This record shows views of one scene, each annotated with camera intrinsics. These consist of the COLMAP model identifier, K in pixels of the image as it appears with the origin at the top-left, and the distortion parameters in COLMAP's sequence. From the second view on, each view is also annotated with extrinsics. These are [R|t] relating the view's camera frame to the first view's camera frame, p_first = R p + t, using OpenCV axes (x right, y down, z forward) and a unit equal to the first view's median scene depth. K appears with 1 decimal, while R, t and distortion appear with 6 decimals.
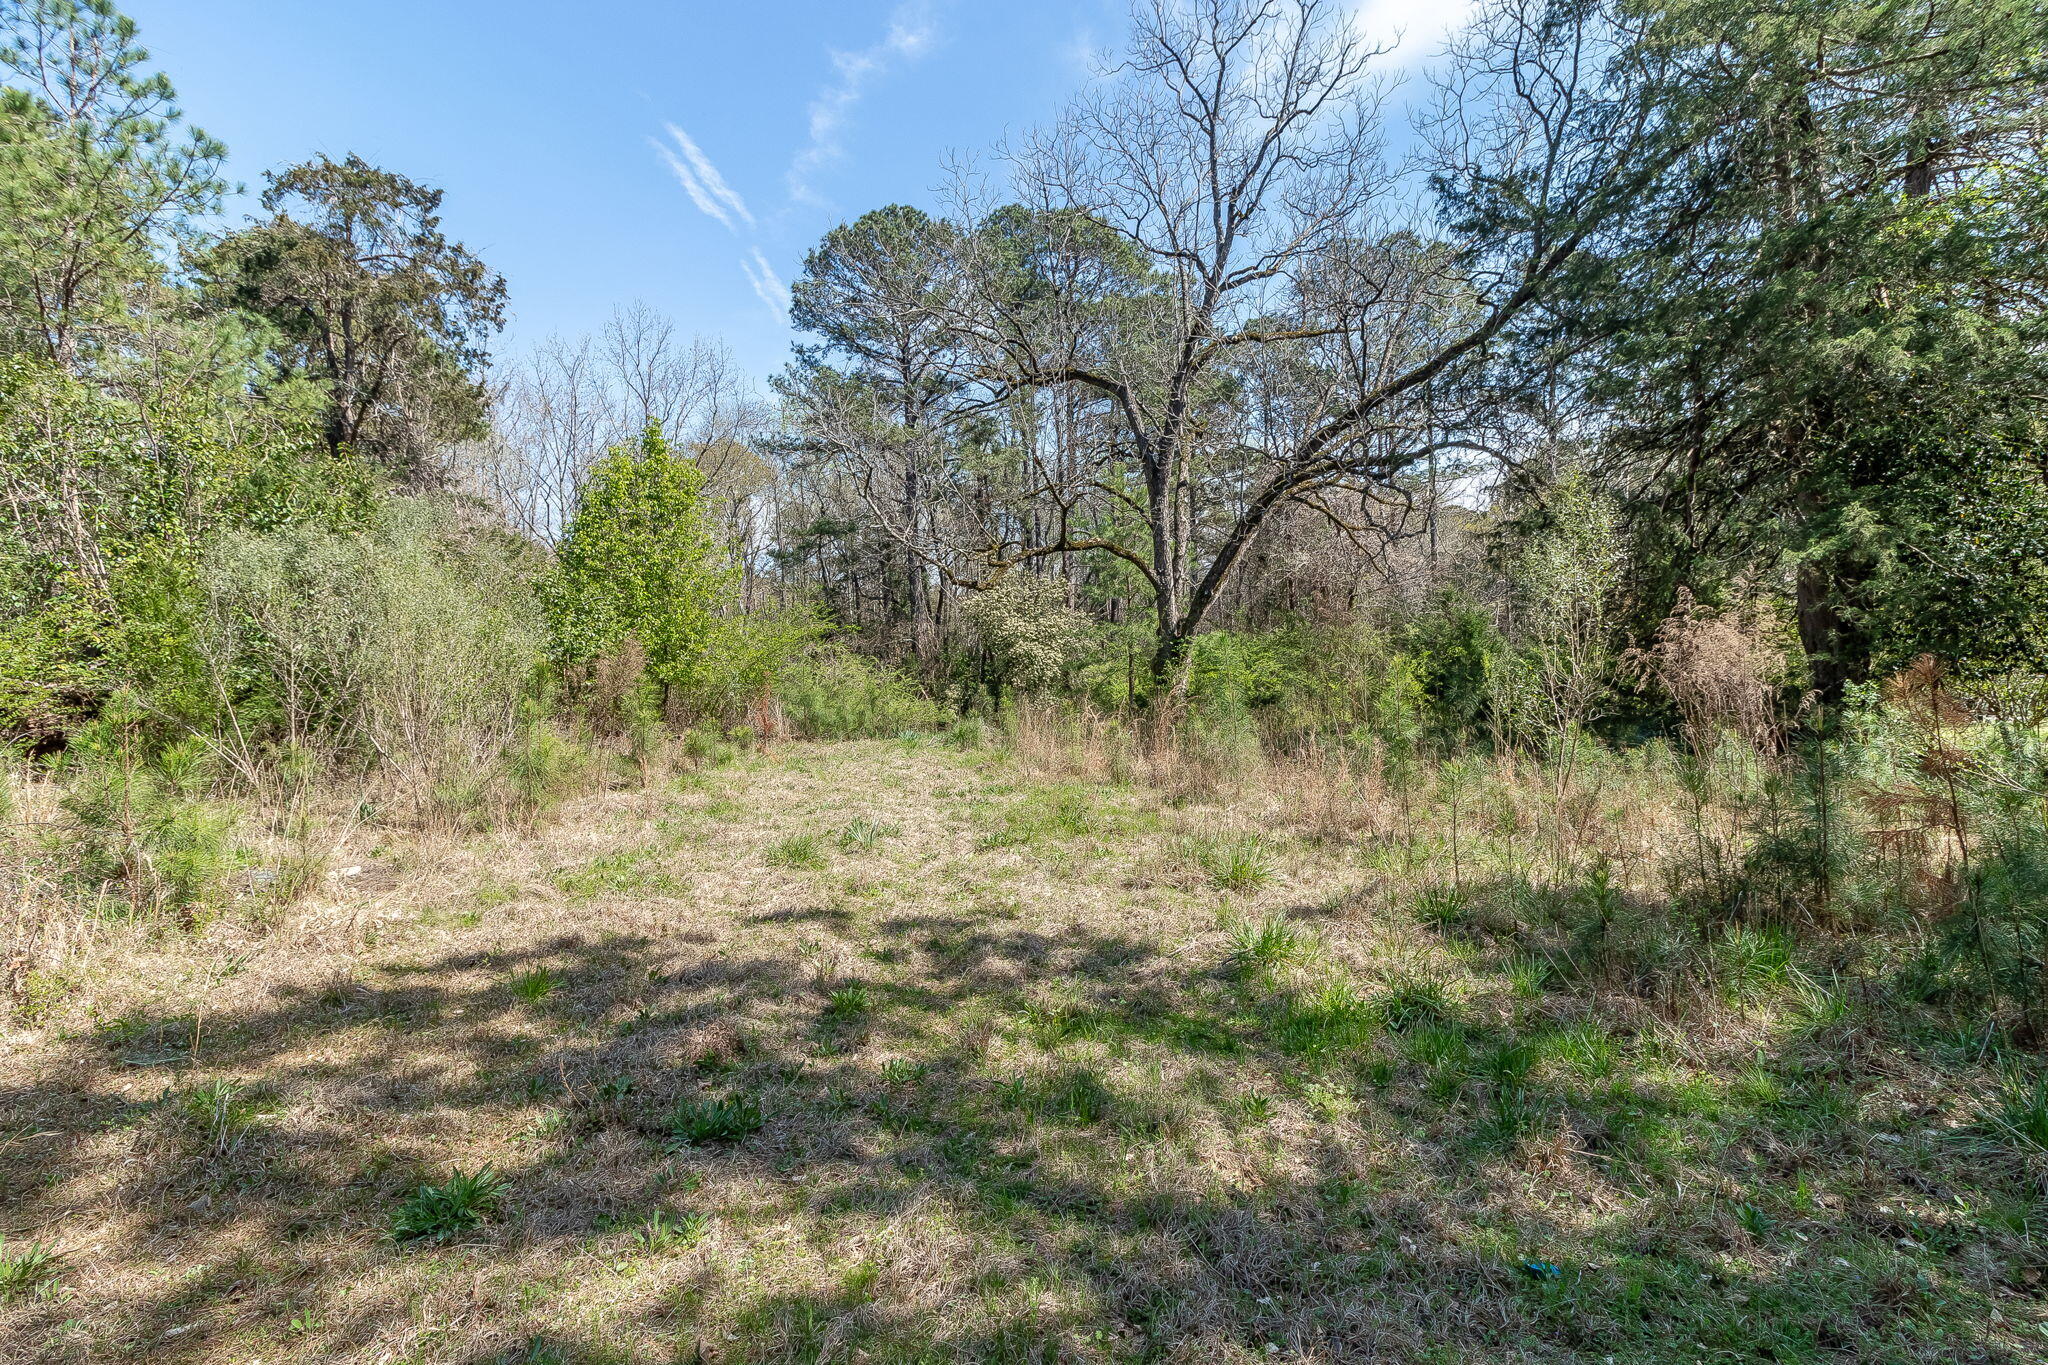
lens RADIAL K [[958.7, 0, 1022.1], [0, 958.7, 755.6], [0, 0, 1]] dist [0.000784, 0.000038]
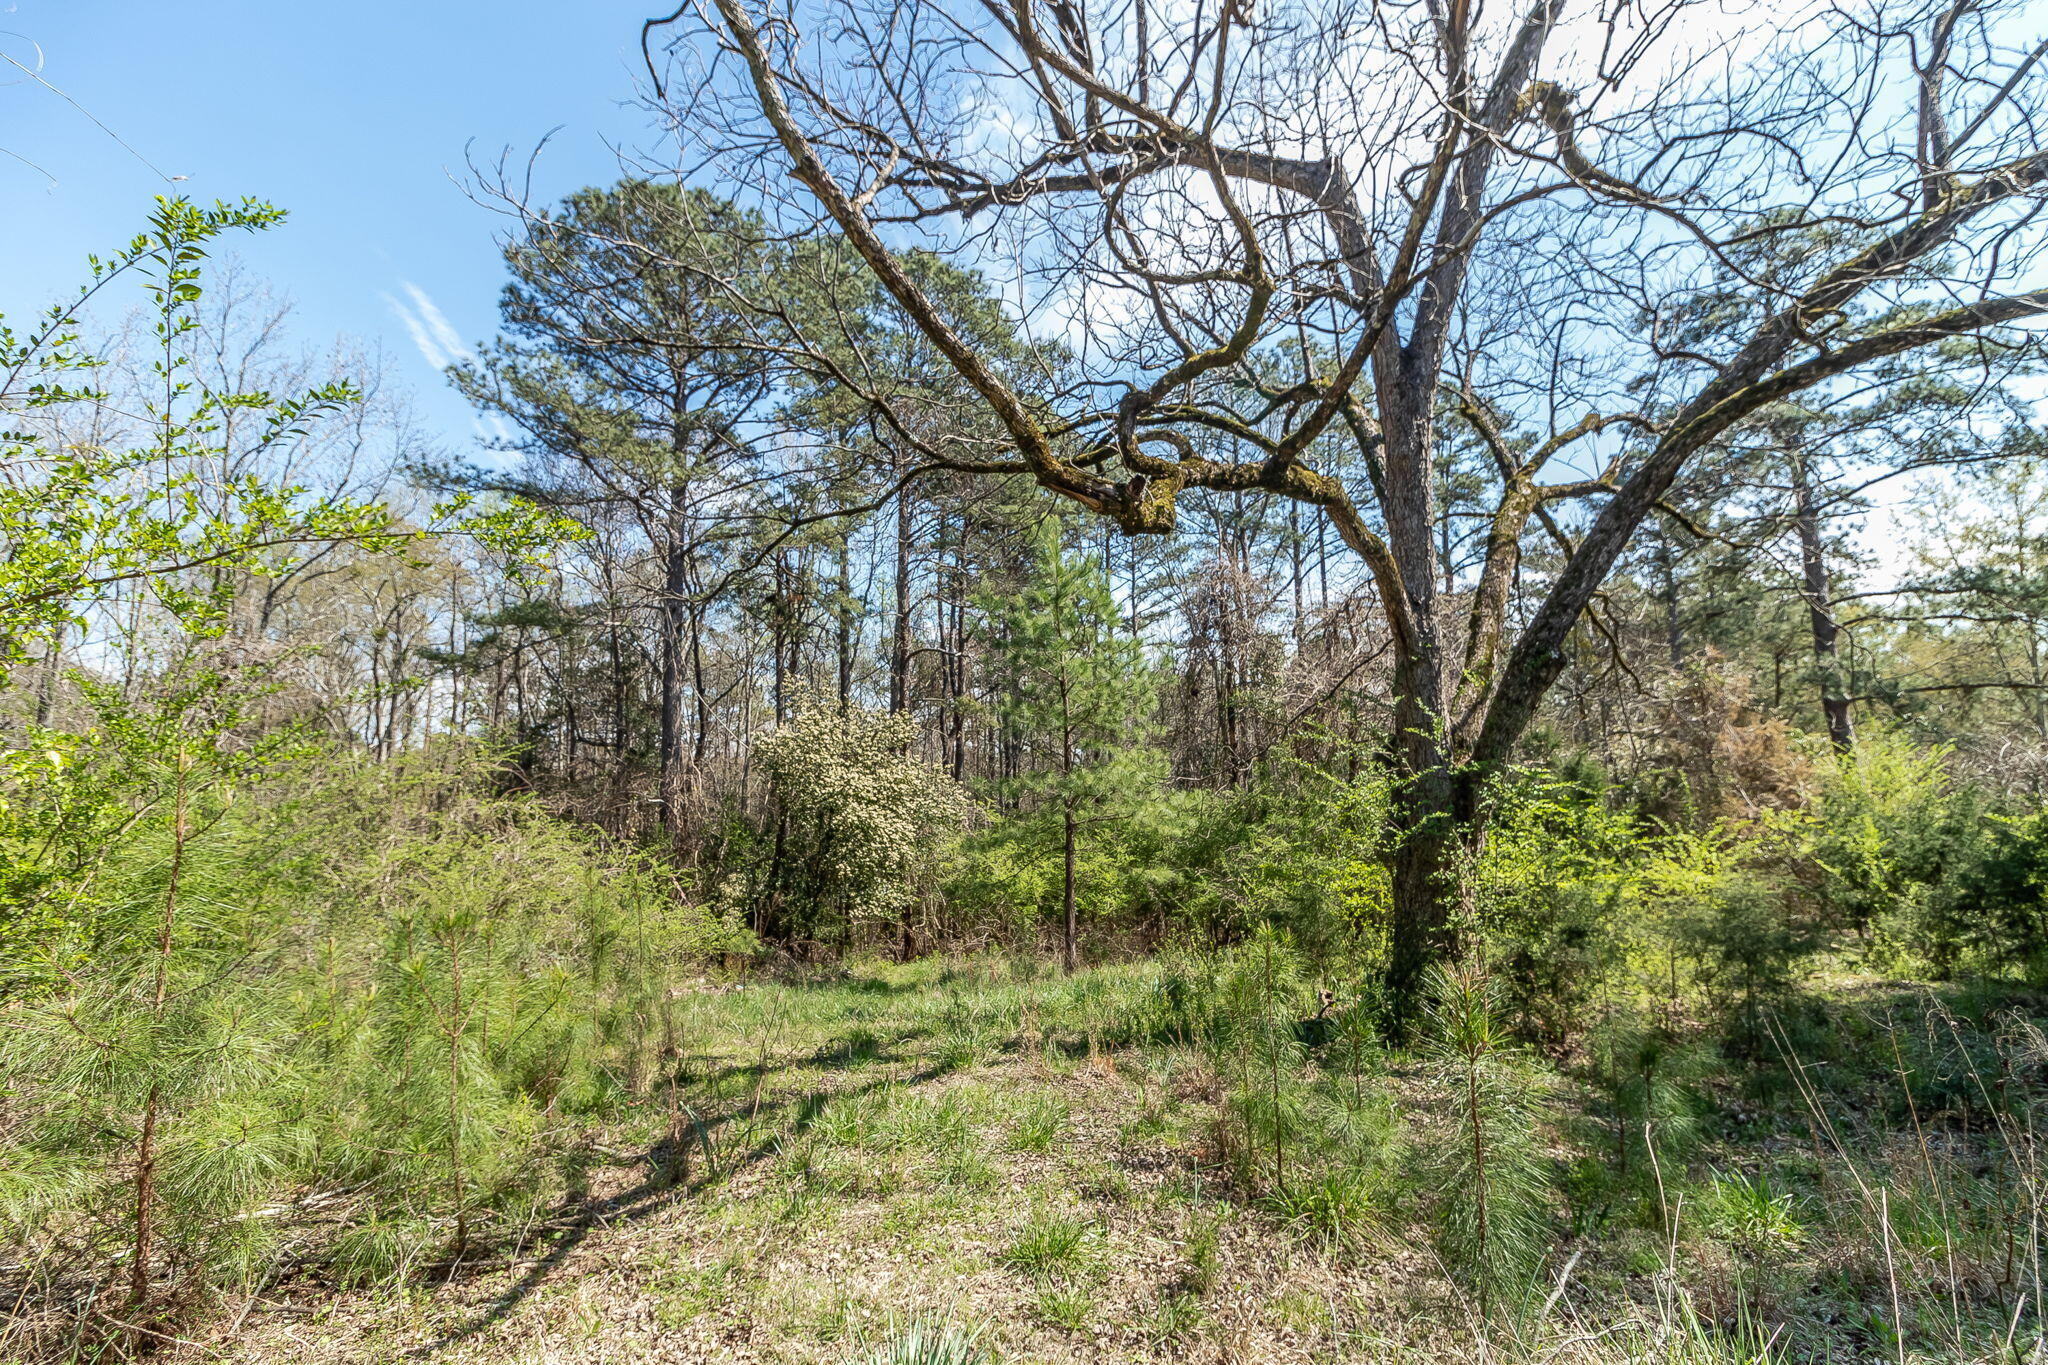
lens RADIAL K [[953.5, 0, 1024.0], [0, 953.5, 682.5], [0, 0, 1]] dist [0.001393, 0.000098]
pose [[0.962524, 0.043451, 0.267694, -0.061281], [0.025993, 0.967757, -0.250541, -0.036617], [-0.269949, 0.248110, 0.930360, 0.366496]]
